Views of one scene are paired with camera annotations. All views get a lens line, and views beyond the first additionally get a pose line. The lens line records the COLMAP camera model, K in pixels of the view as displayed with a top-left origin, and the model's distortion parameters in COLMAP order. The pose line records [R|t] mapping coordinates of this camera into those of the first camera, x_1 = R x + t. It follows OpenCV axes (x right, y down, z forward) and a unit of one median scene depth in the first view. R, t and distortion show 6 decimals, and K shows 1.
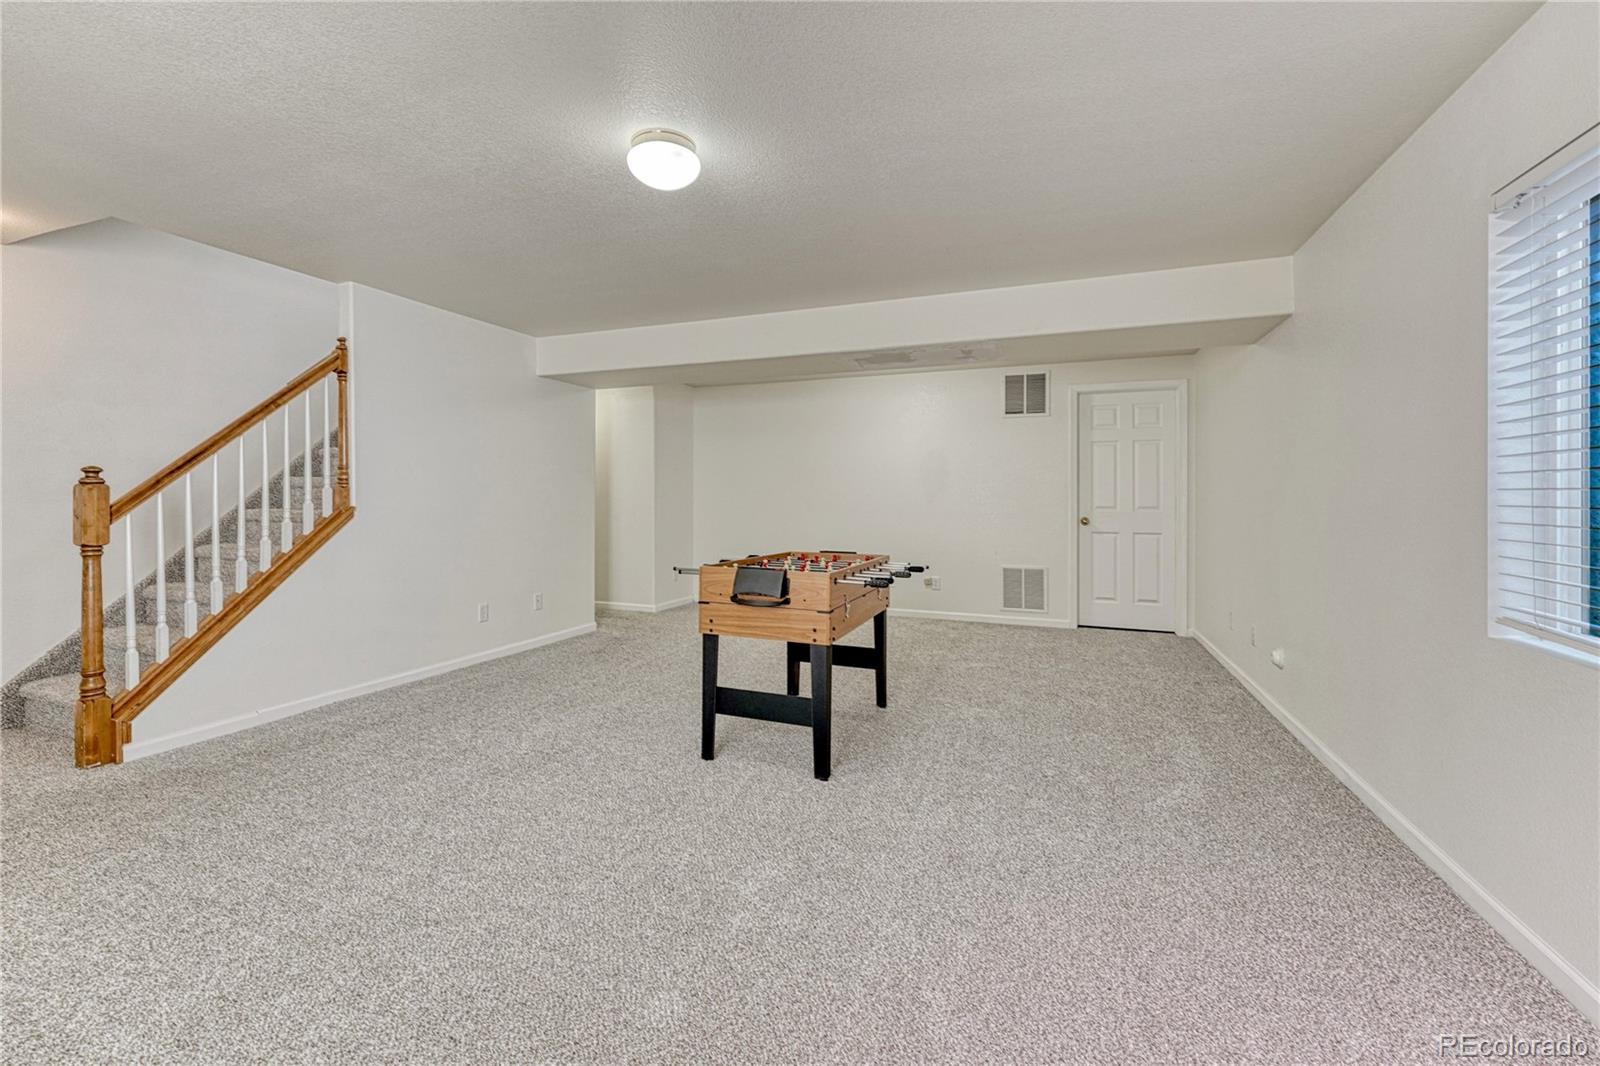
lens RADIAL K [[683.4, 0, 794.0], [0, 683.4, 494.6], [0, 0, 1]] dist [0.002327, 0.000121]
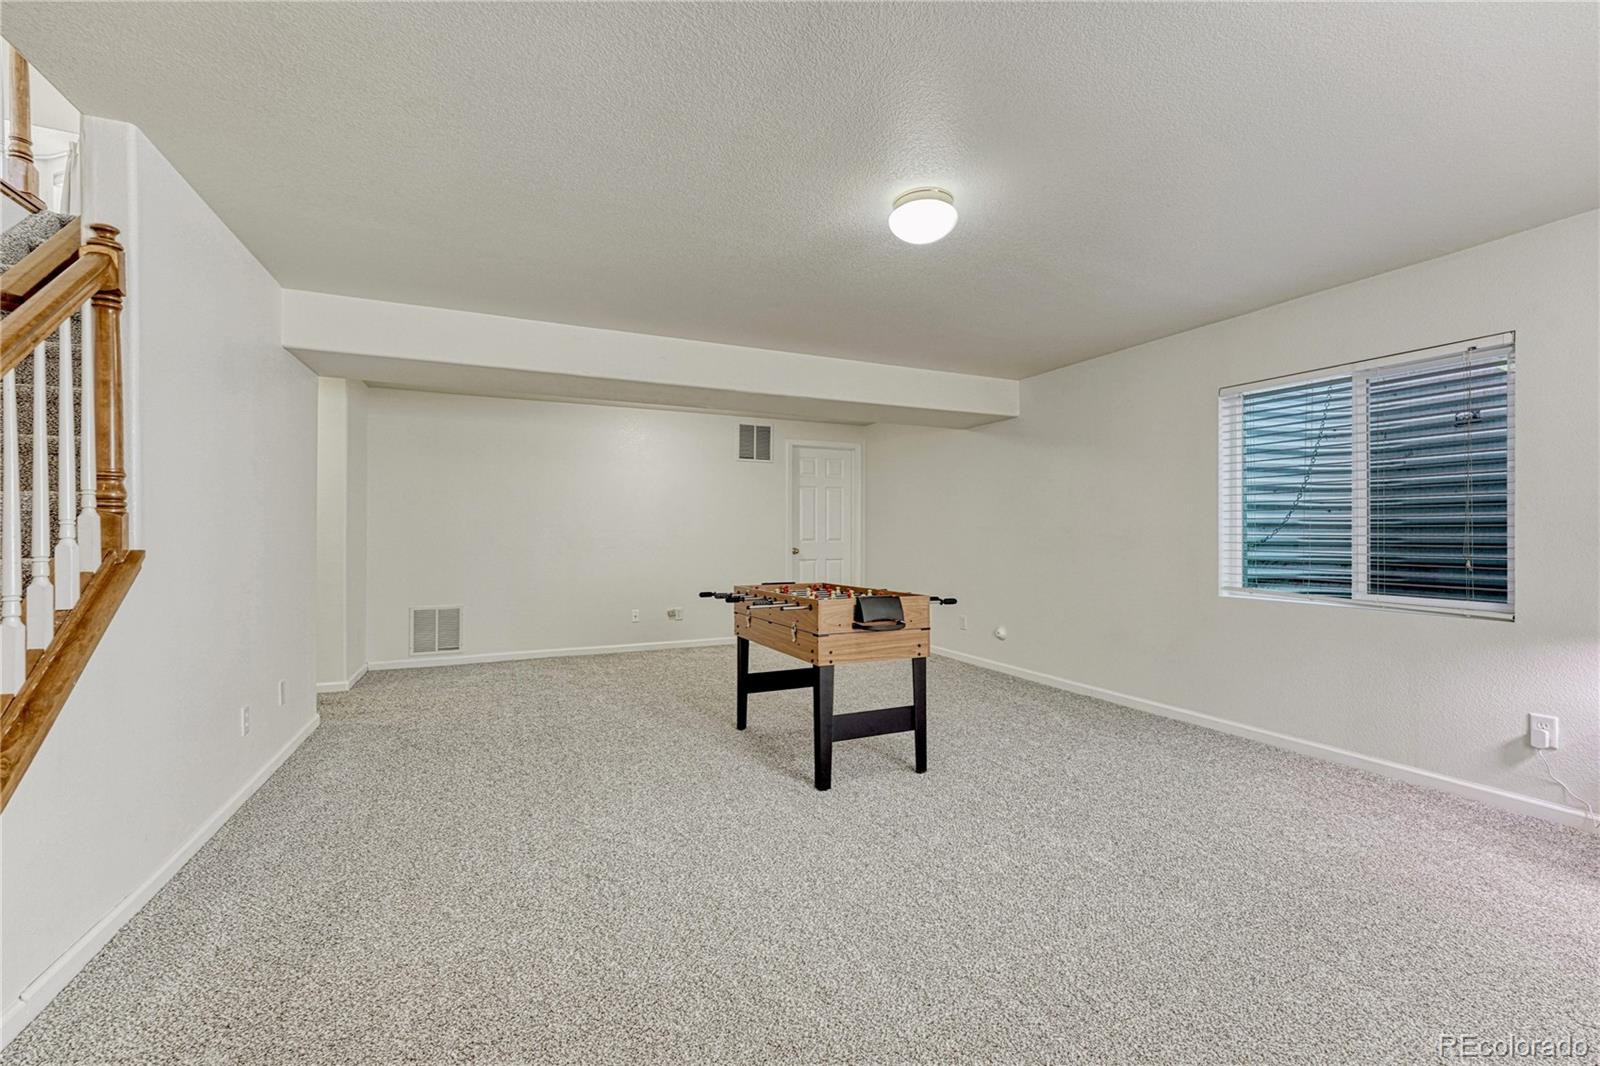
lens RADIAL K [[671.0, 0, 800.0], [0, 671.0, 533.0], [0, 0, 1]] dist [-0.000796, -0.000252]
pose [[0.678637, -0.002701, 0.734469, -0.677647], [-0.001006, 0.999989, 0.004607, 0.001244], [-0.734473, -0.003865, 0.678627, 0.267749]]
